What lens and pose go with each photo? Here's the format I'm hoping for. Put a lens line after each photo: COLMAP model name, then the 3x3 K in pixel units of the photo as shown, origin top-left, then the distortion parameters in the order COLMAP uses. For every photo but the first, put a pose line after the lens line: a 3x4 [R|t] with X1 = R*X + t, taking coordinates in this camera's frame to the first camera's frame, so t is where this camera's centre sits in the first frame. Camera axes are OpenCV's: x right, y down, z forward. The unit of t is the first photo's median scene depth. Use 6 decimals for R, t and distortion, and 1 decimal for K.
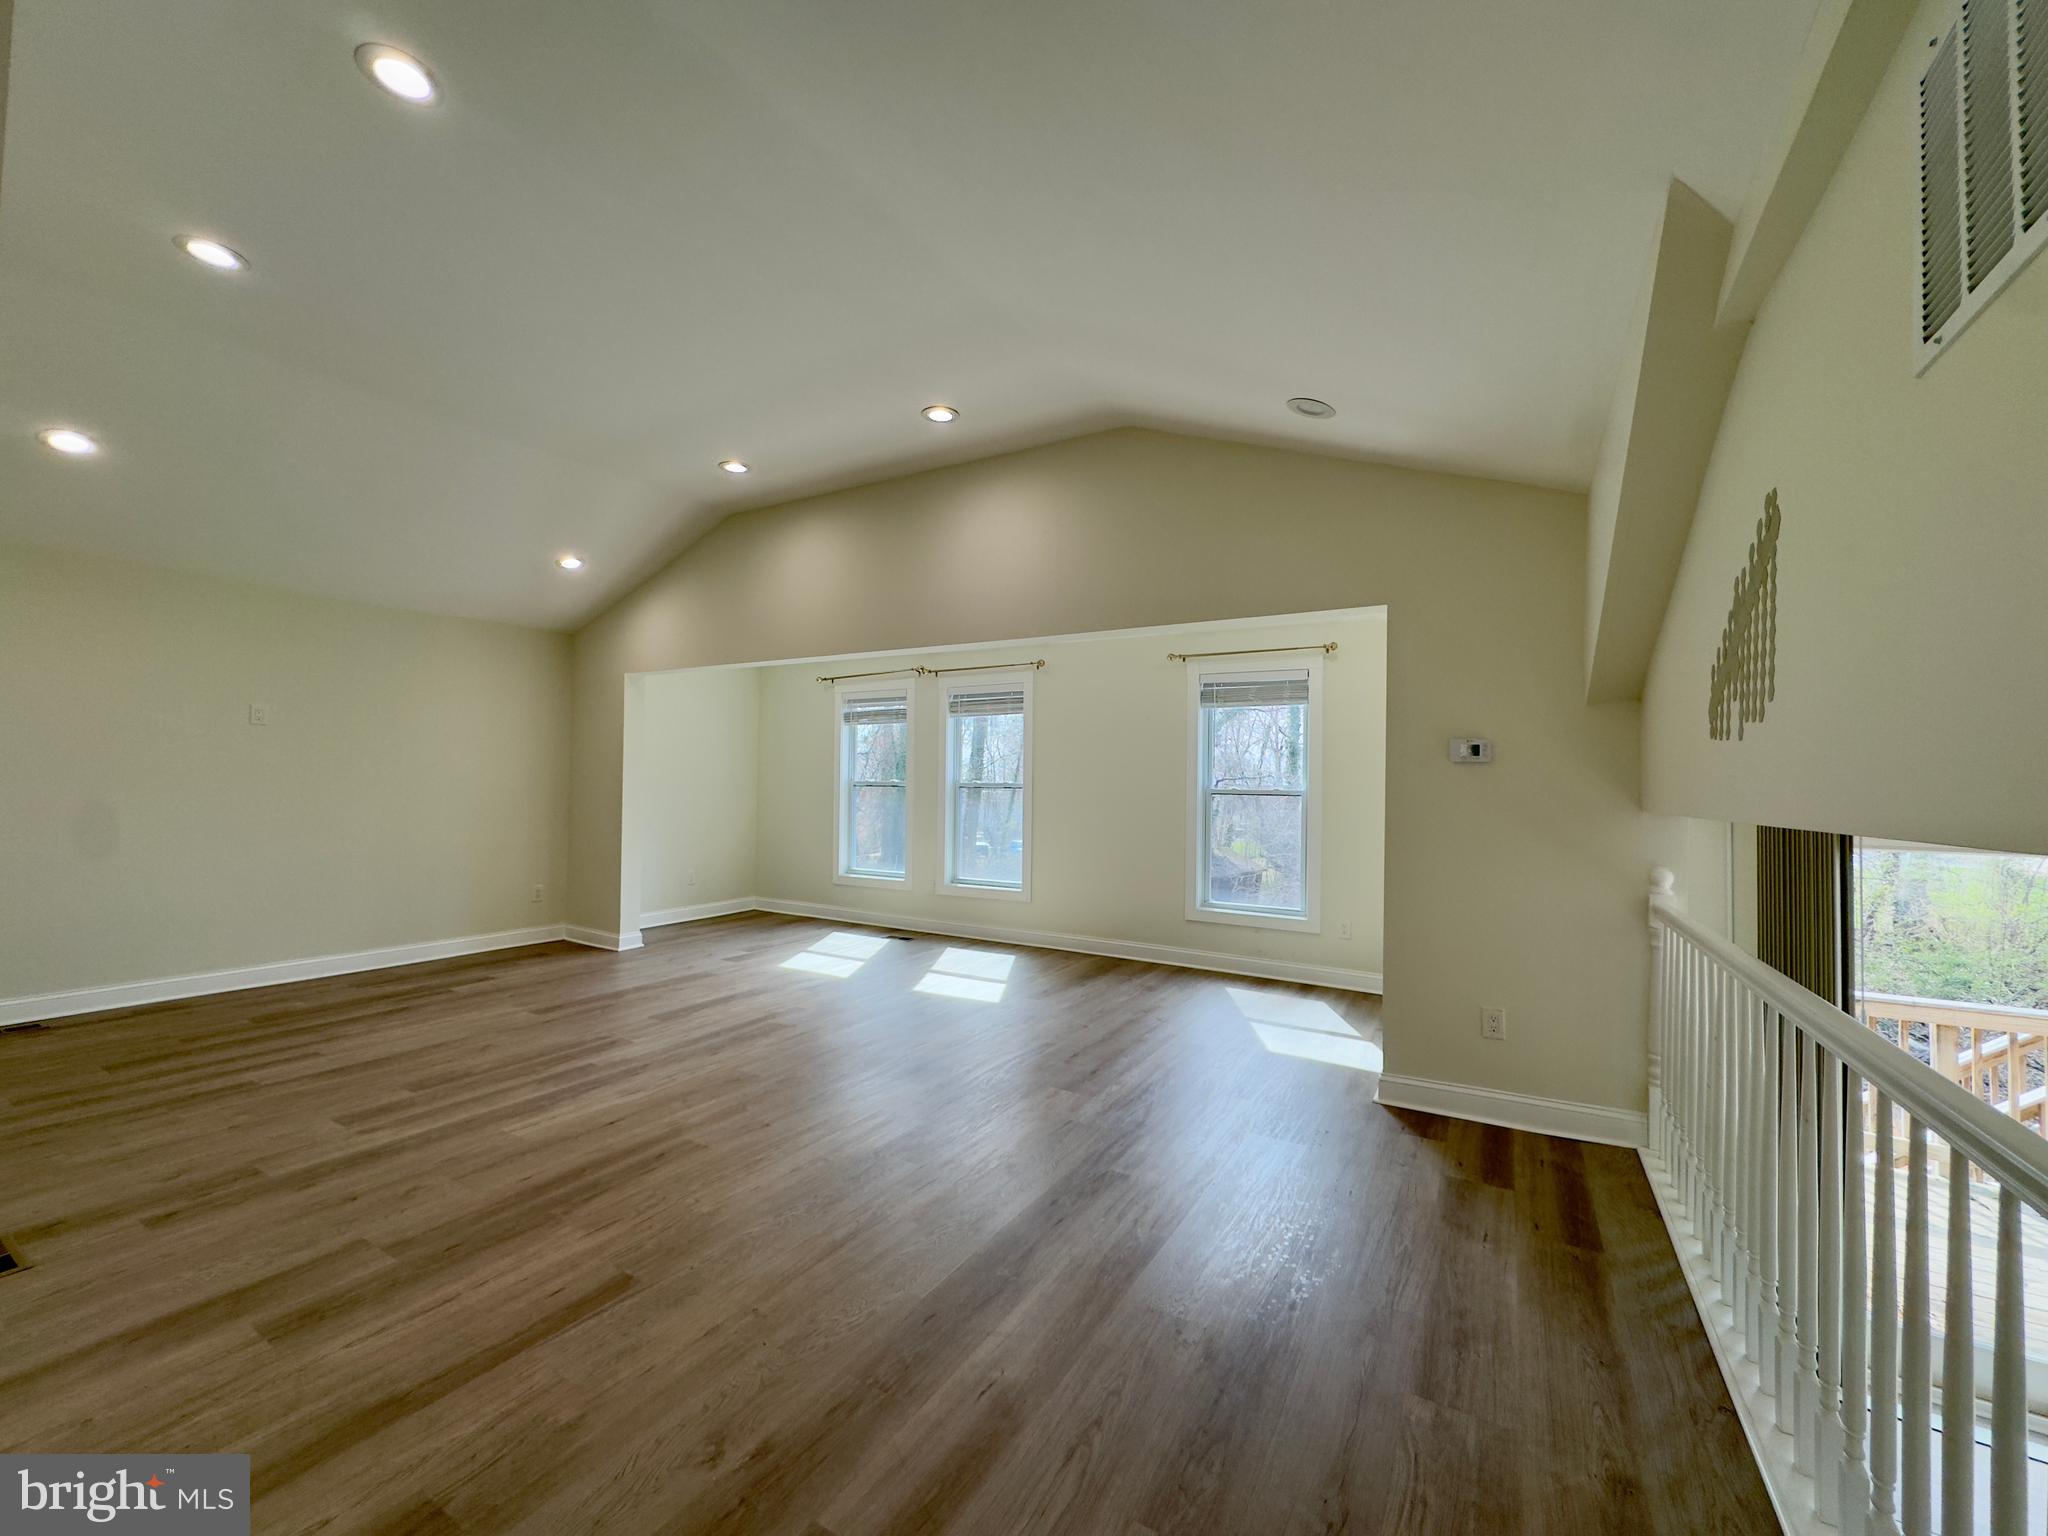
lens RADIAL K [[810.8, 0, 1022.8], [0, 810.8, 759.6], [0, 0, 1]] dist [-0.001130, -0.000443]
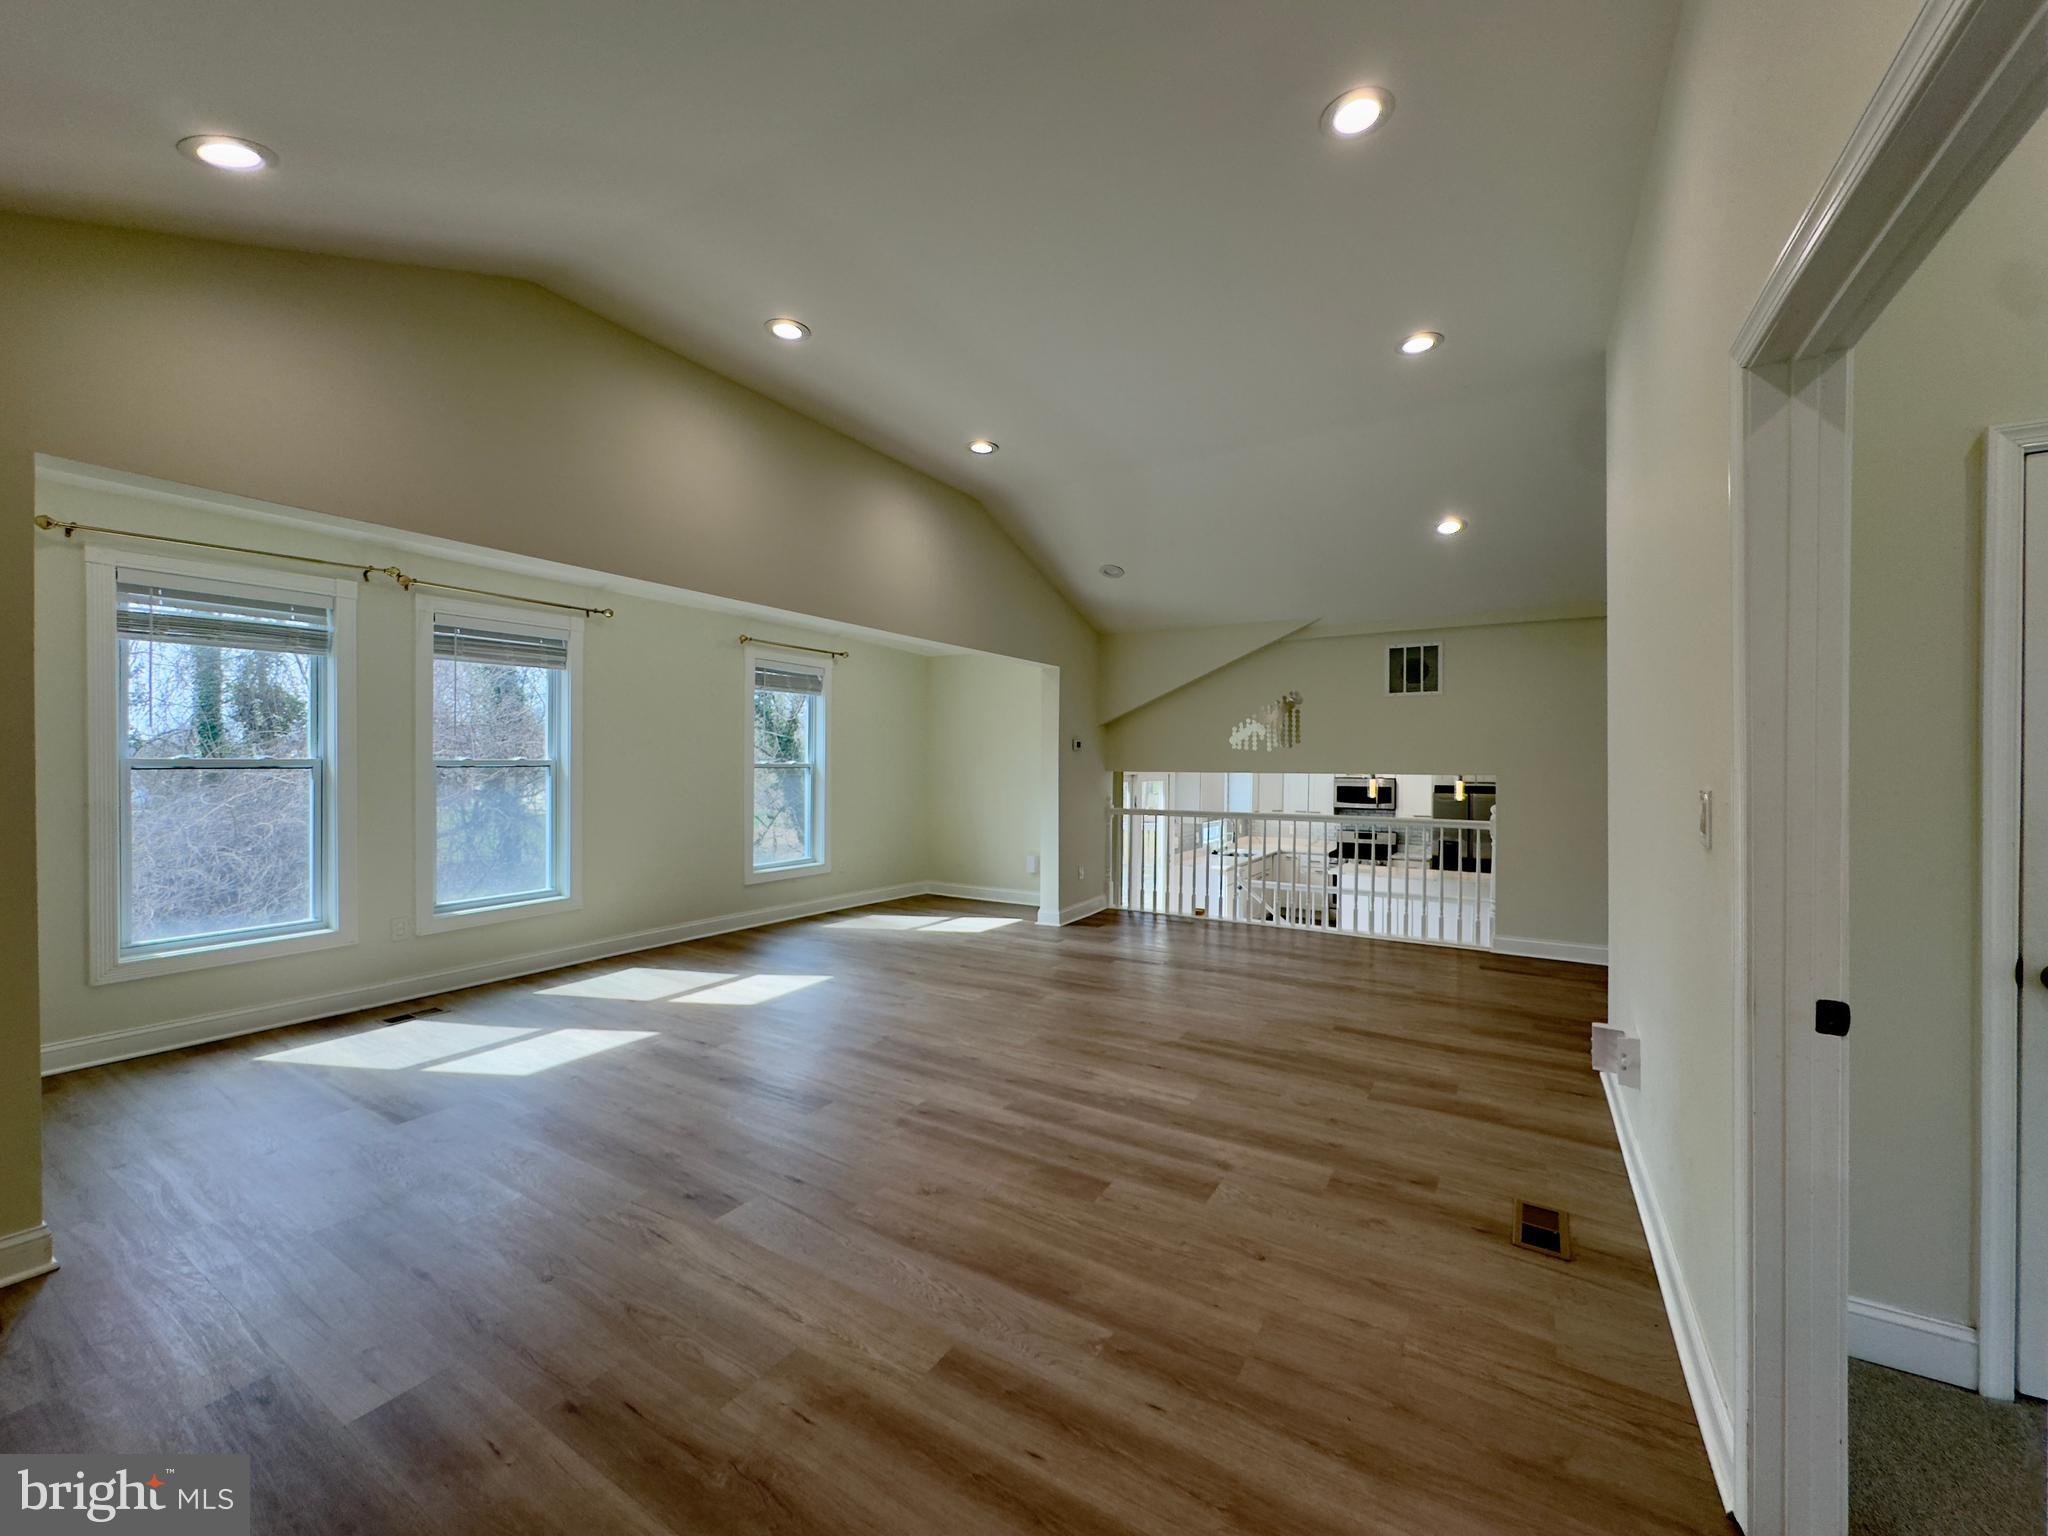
lens RADIAL K [[810.8, 0, 1022.8], [0, 810.8, 759.6], [0, 0, 1]] dist [-0.001130, -0.000443]
pose [[0.023186, -0.016587, 0.999594, -1.524508], [-0.039786, 0.999055, 0.017501, -0.004747], [-0.998939, -0.040176, 0.022504, 1.084102]]
